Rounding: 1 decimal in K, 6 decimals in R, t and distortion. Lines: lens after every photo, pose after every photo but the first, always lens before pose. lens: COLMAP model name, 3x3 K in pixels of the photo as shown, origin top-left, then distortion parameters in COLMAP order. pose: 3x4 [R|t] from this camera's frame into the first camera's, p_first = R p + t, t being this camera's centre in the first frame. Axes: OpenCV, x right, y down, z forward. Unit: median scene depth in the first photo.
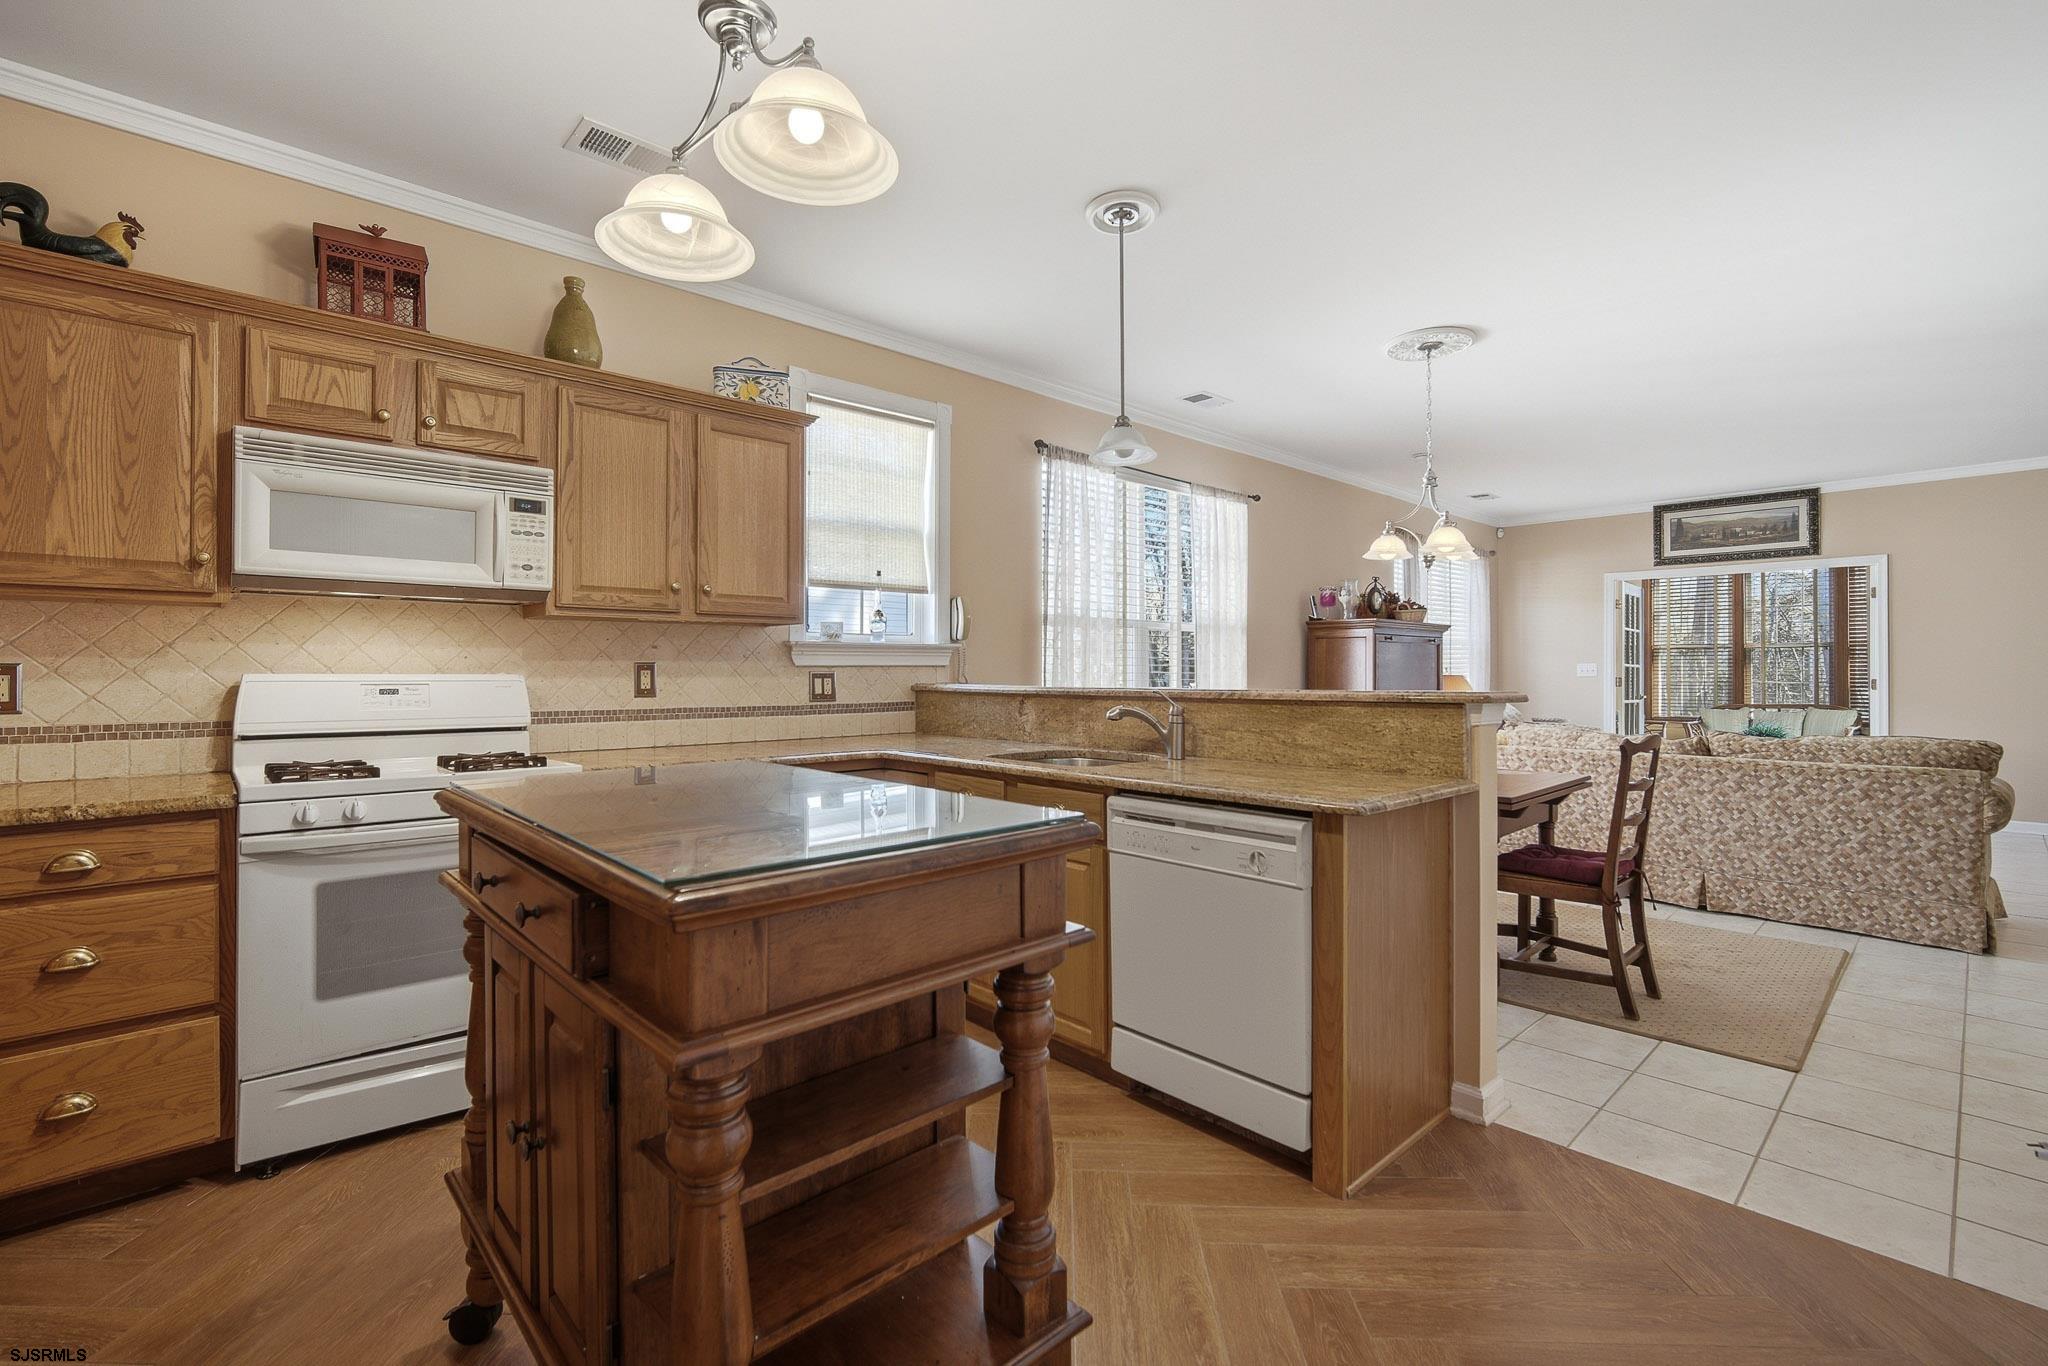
lens RADIAL K [[903.6, 0, 1031.4], [0, 903.6, 671.4], [0, 0, 1]] dist [-0.015877, 0.007837]
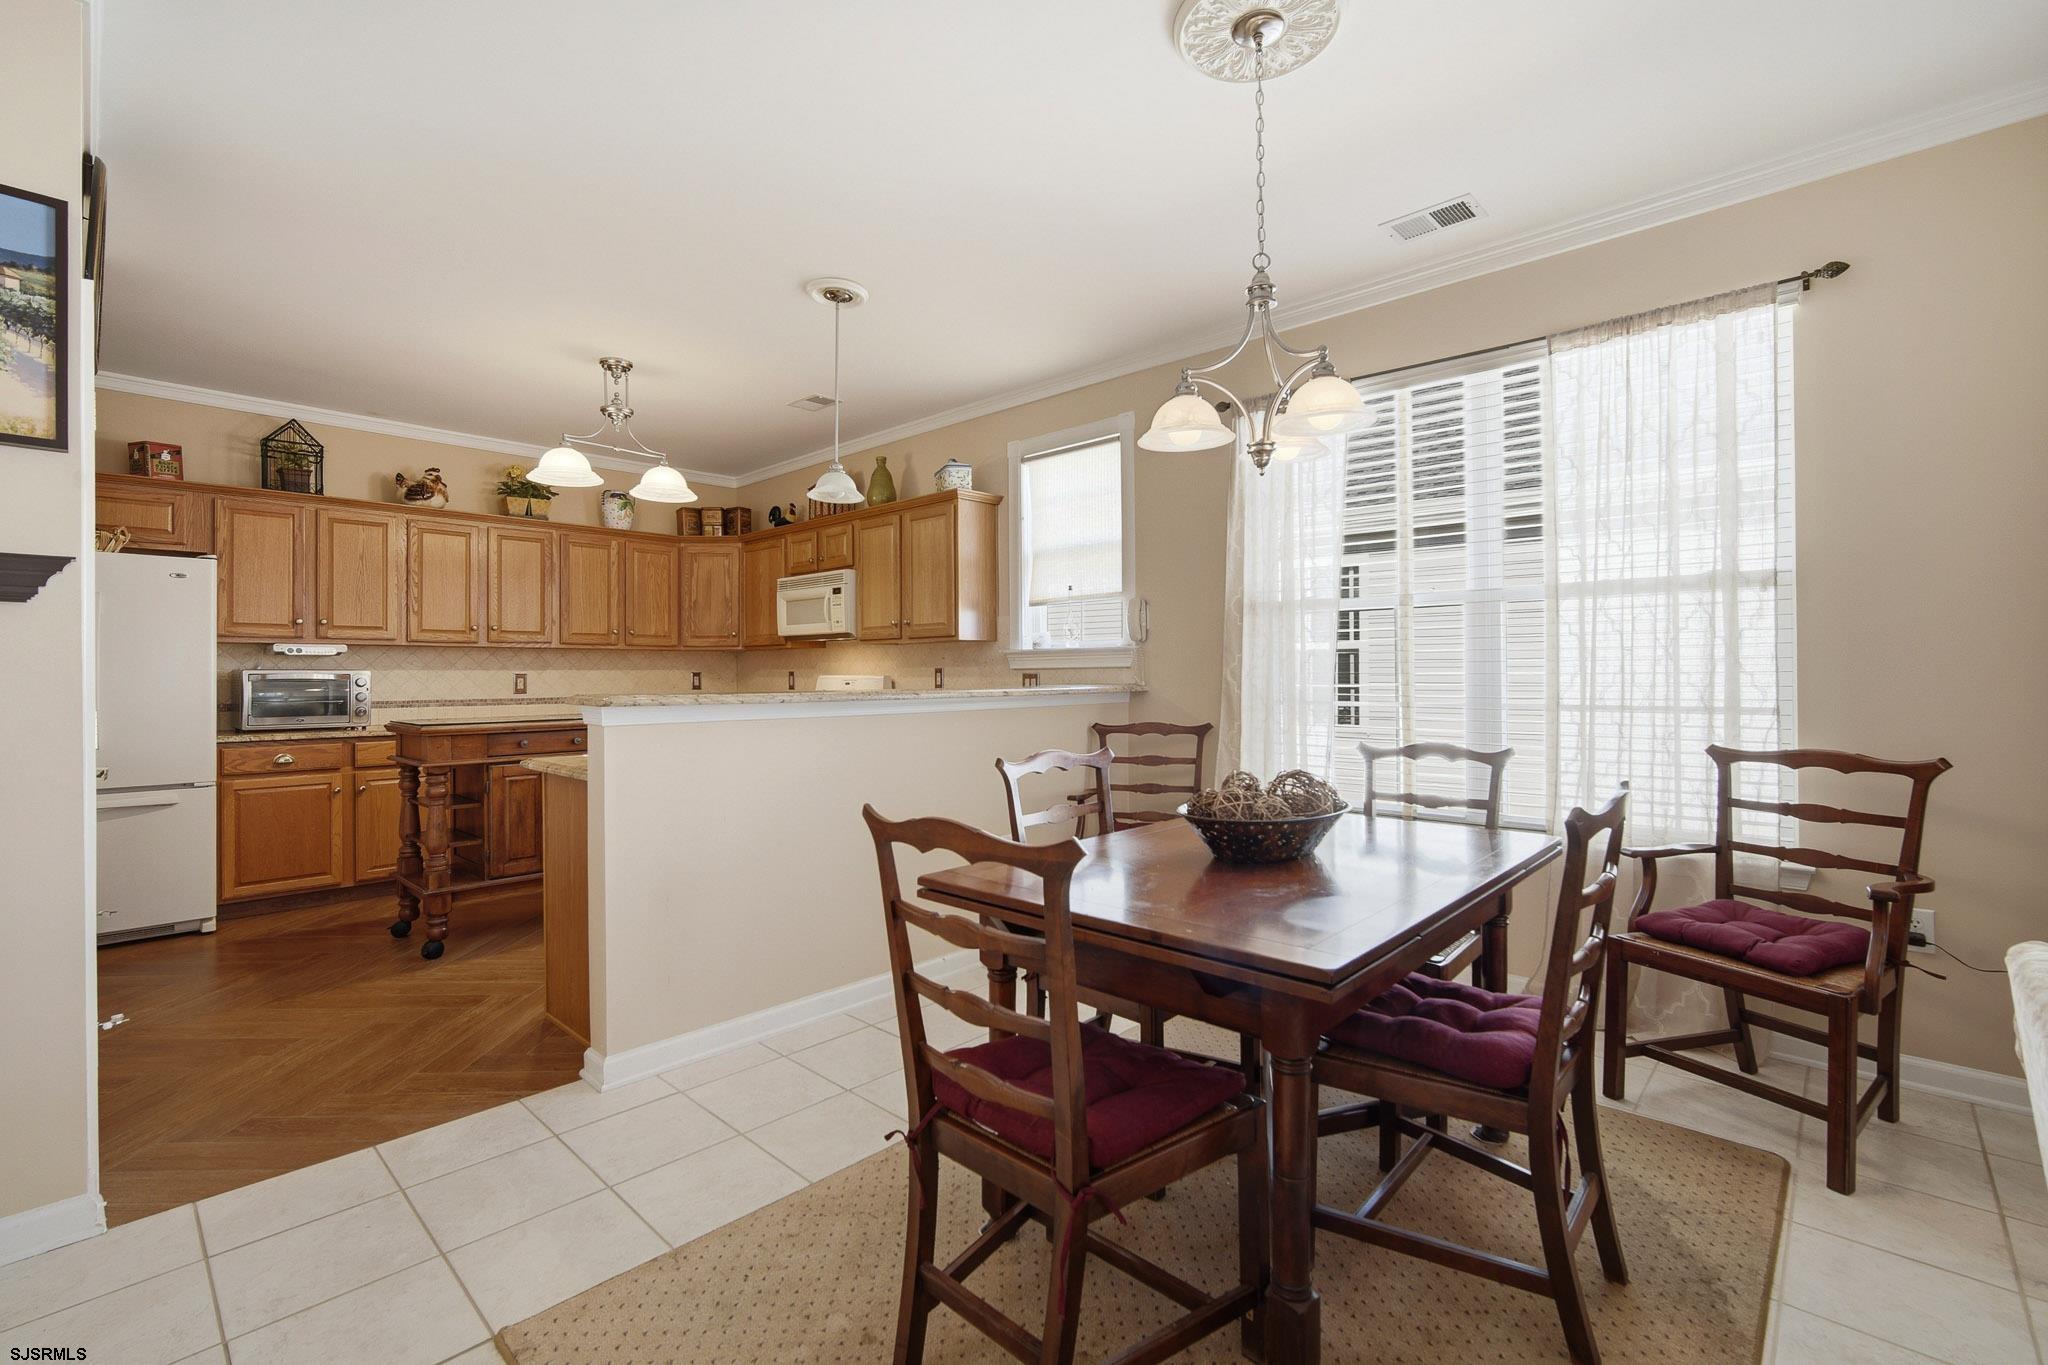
lens RADIAL K [[903.6, 0, 1021.5], [0, 903.6, 671.8], [0, 0, 1]] dist [0.001567, 0.000270]
pose [[0.056416, -0.003054, -0.998403, 1.016142], [0.005447, 0.999981, -0.002751, 0.001774], [0.998392, -0.005283, 0.056432, 0.903340]]
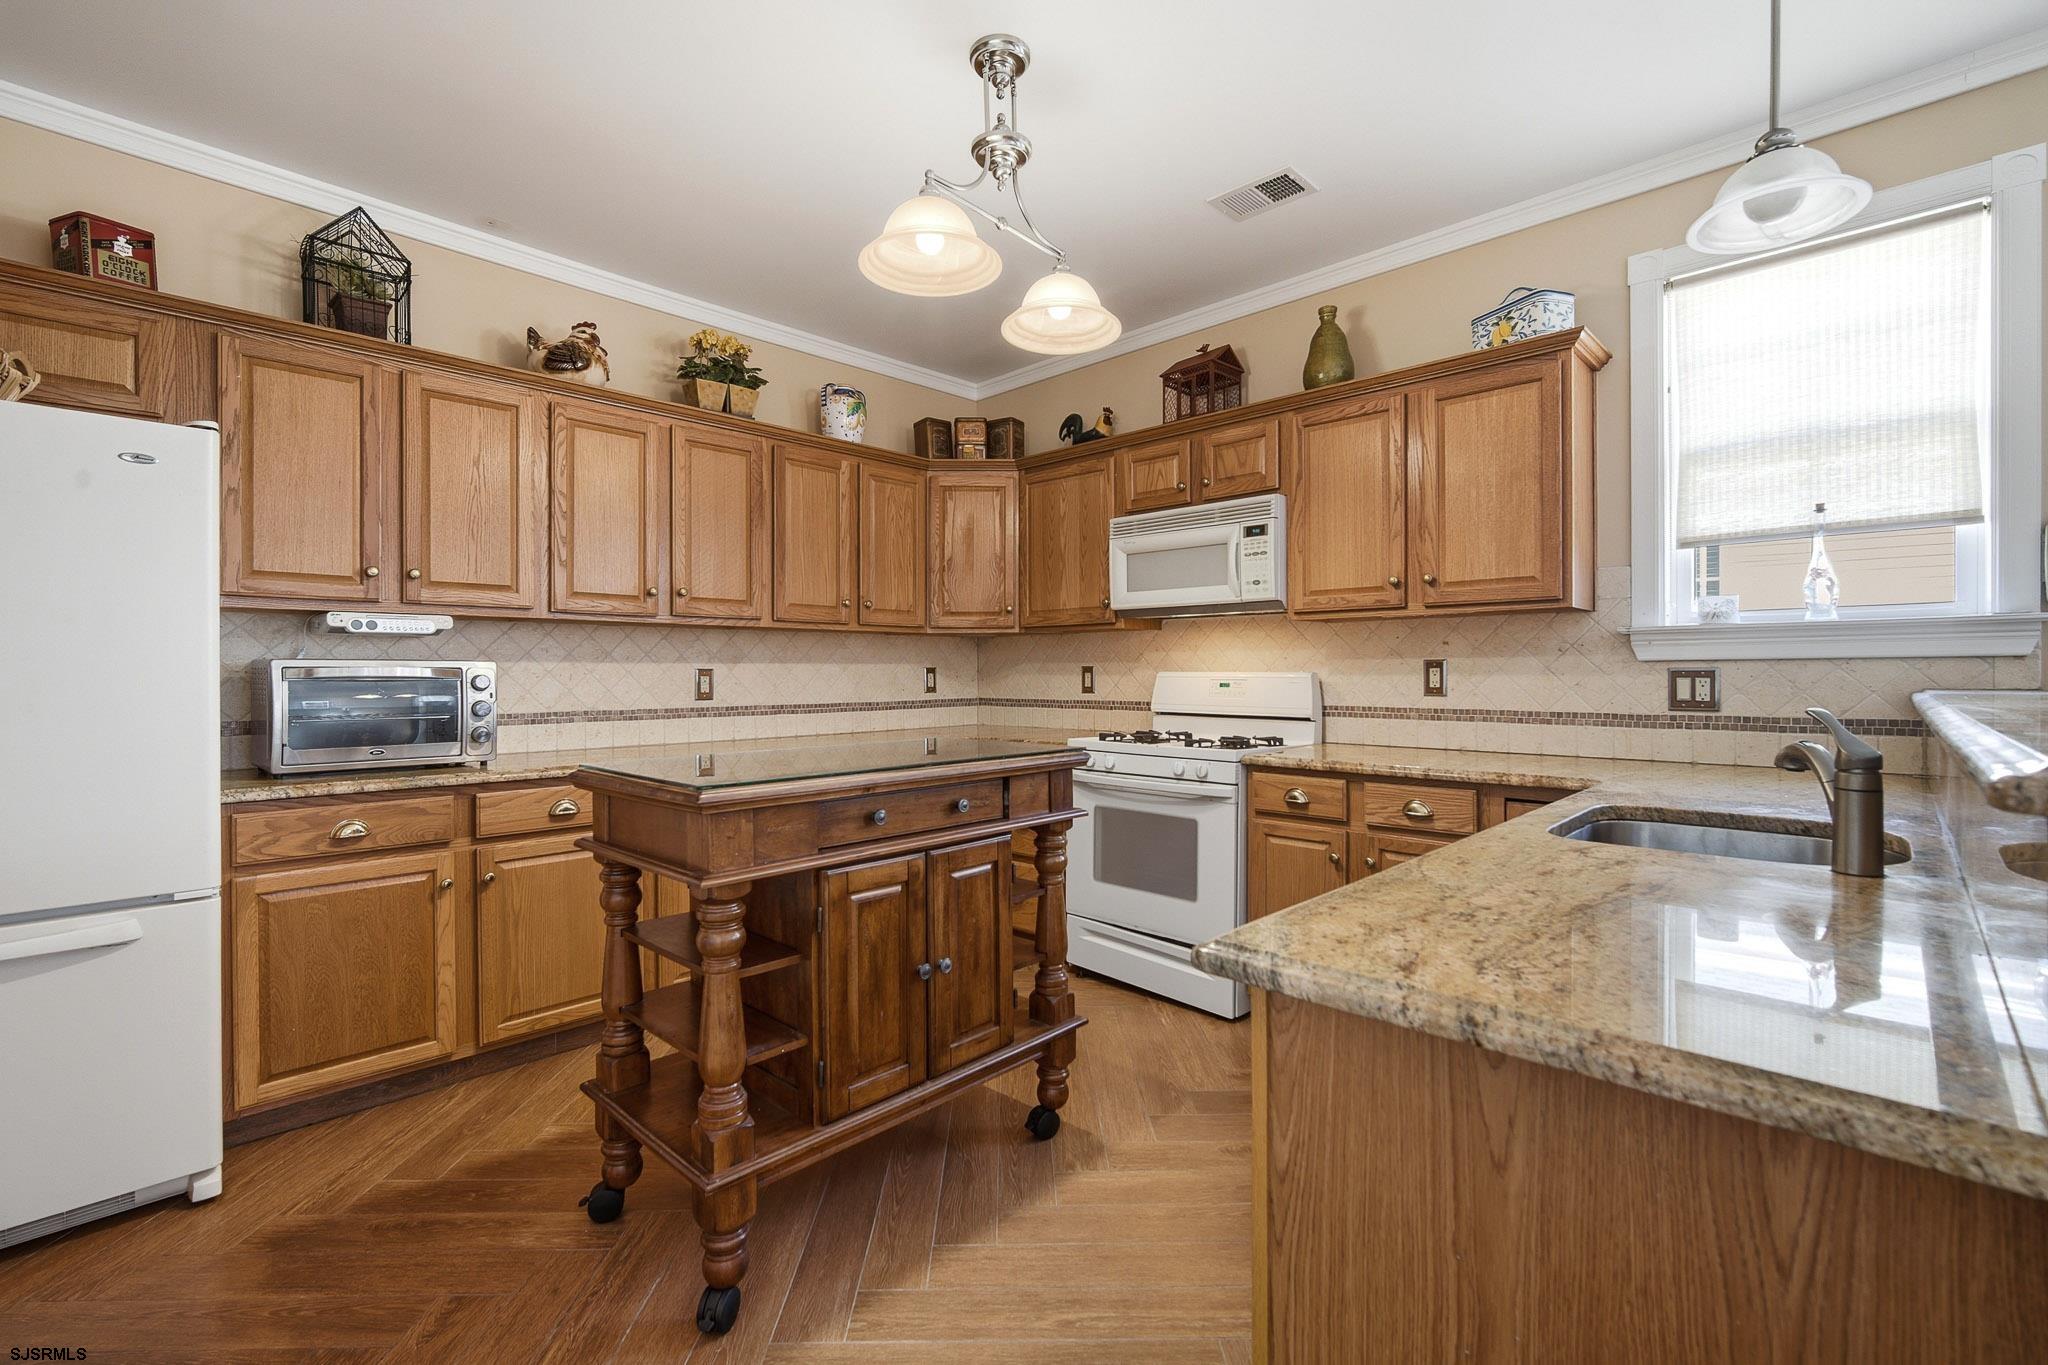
lens RADIAL K [[898.9, 0, 1029.9], [0, 898.9, 677.1], [0, 0, 1]] dist [-0.002844, 0.000636]
pose [[0.053401, 0.005761, -0.998557, 0.427191], [0.003771, 0.999975, 0.005971, 0.000951], [0.998566, -0.004085, 0.053378, 0.445580]]
